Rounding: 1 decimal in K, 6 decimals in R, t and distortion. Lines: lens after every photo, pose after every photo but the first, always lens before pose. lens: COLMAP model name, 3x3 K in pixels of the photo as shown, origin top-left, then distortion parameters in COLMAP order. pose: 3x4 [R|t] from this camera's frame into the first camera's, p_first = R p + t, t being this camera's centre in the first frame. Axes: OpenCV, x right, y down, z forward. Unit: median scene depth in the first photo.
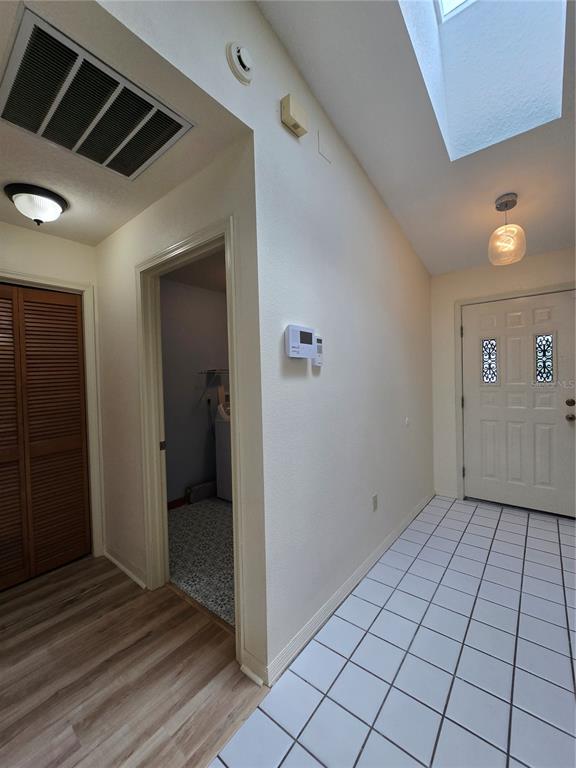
lens RADIAL K [[315.7, 0, 287.2], [0, 315.7, 383.4], [0, 0, 1]] dist [-0.008337, 0.001733]
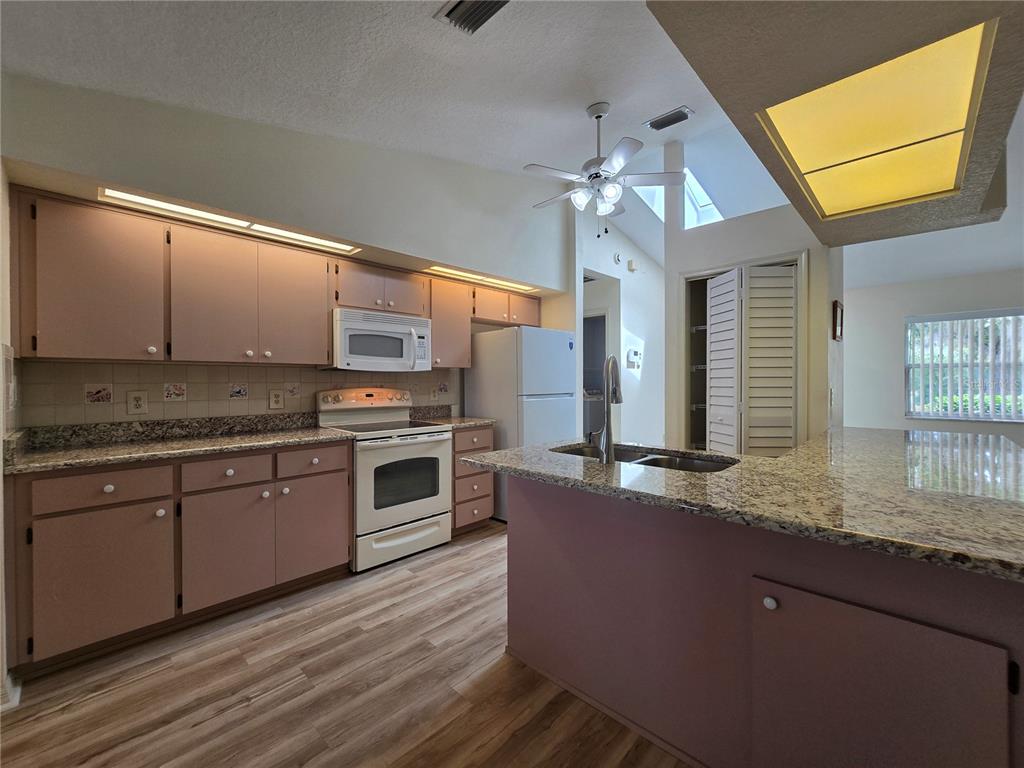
lens RADIAL K [[420.9, 0, 512.1], [0, 420.9, 382.9], [0, 0, 1]] dist [-0.008337, 0.001733]
pose [[0.996100, 0.019951, -0.085950, -0.422490], [-0.021349, 0.999654, -0.015384, 0.108139], [0.085613, 0.017159, 0.996181, -1.611715]]
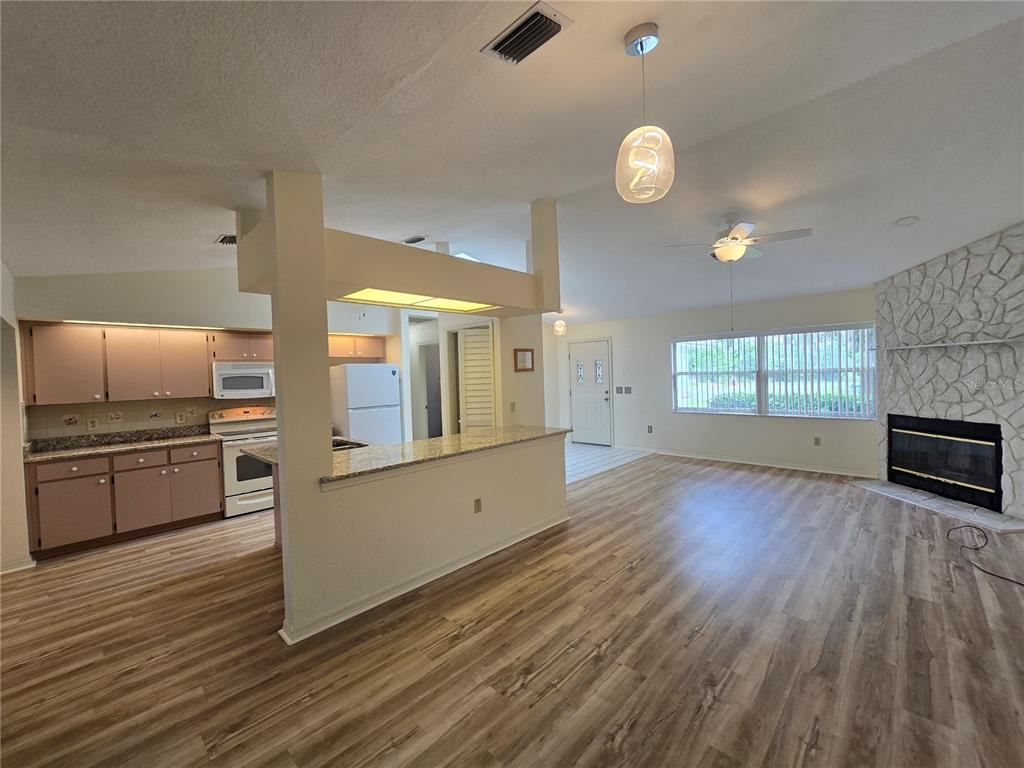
lens RADIAL K [[420.9, 0, 510.3], [0, 420.9, 382.8], [0, 0, 1]] dist [-0.008337, 0.001733]
pose [[0.996349, -0.006524, -0.085120, 0.590284], [0.006629, 0.999978, 0.000952, -0.013862], [0.085112, -0.001513, 0.996370, -2.364751]]
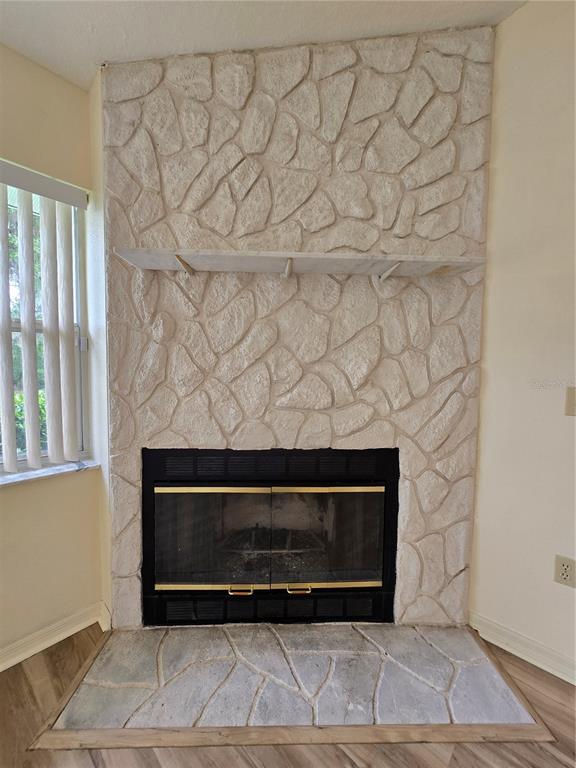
lens RADIAL K [[315.7, 0, 290.5], [0, 315.7, 381.0], [0, 0, 1]] dist [-0.008337, 0.001733]
pose [[0.066504, -0.032317, 0.997263, 1.806453], [0.004858, 0.999474, 0.032064, 0.015535], [-0.997774, 0.002712, 0.066626, -0.314359]]
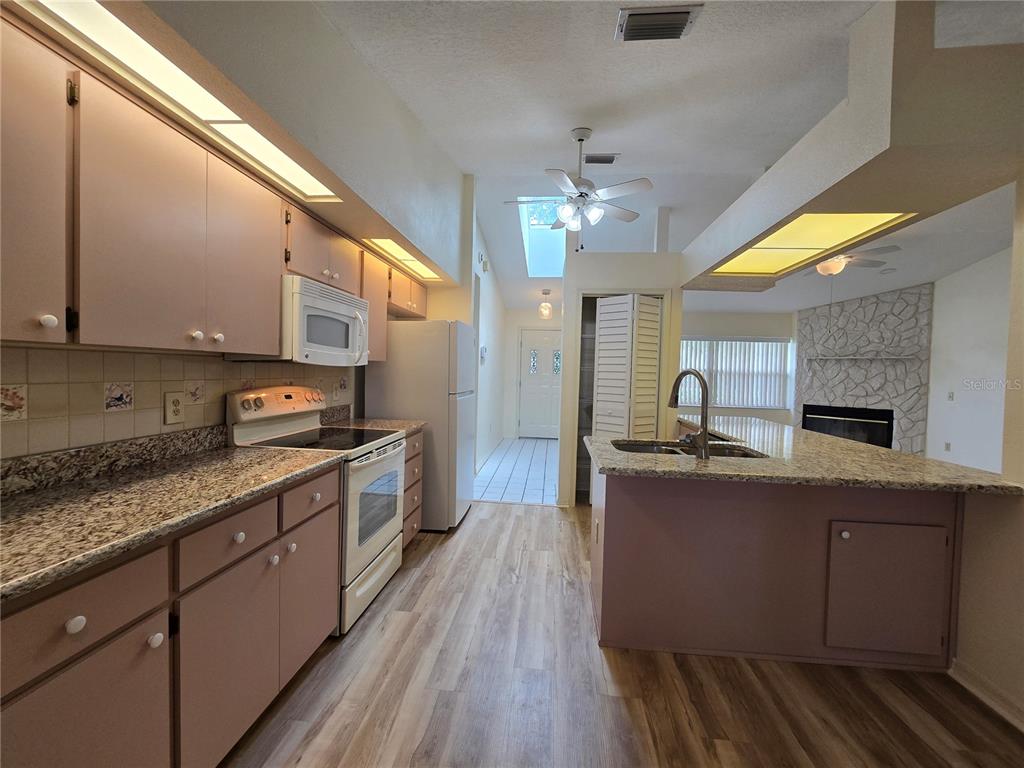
lens RADIAL K [[420.9, 0, 512.5], [0, 420.9, 382.8], [0, 0, 1]] dist [-0.008337, 0.001733]
pose [[0.833369, 0.030133, 0.551896, -1.148559], [-0.034530, 0.999401, -0.002426, 0.087307], [-0.551638, -0.017035, 0.833910, -1.395463]]
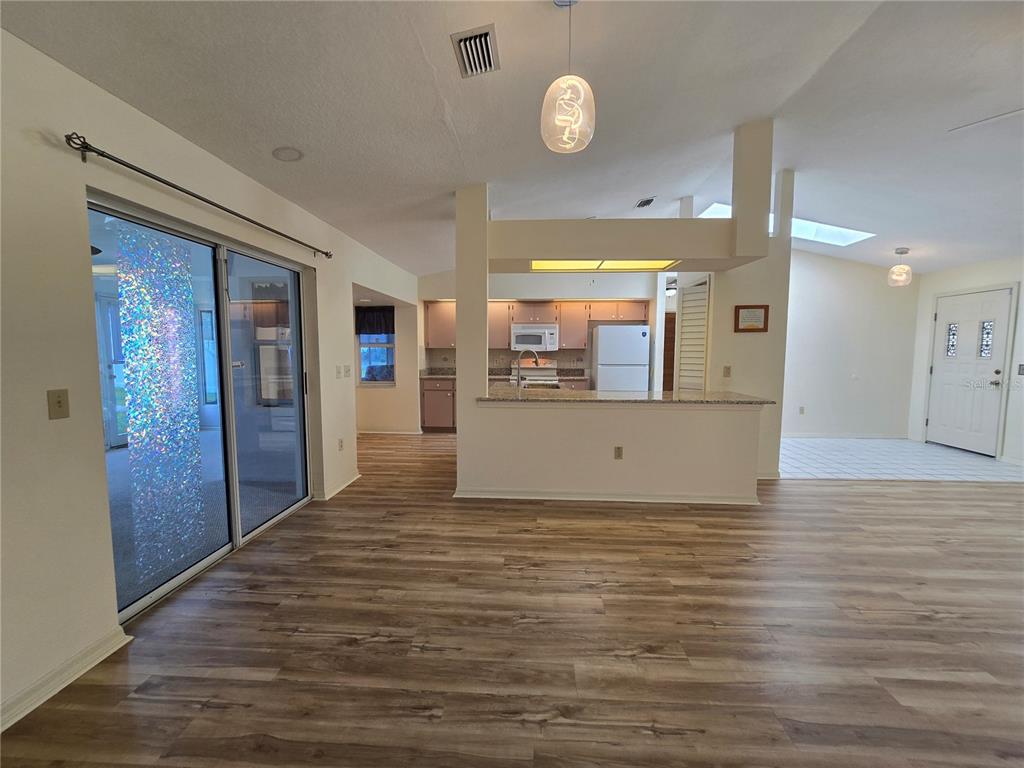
lens RADIAL K [[420.9, 0, 513.4], [0, 420.9, 383.8], [0, 0, 1]] dist [-0.008337, 0.001733]
pose [[0.584946, 0.092824, -0.805743, 1.381850], [-0.035718, 0.995414, 0.088744, 0.030757], [0.810285, -0.023130, 0.585579, -2.151162]]
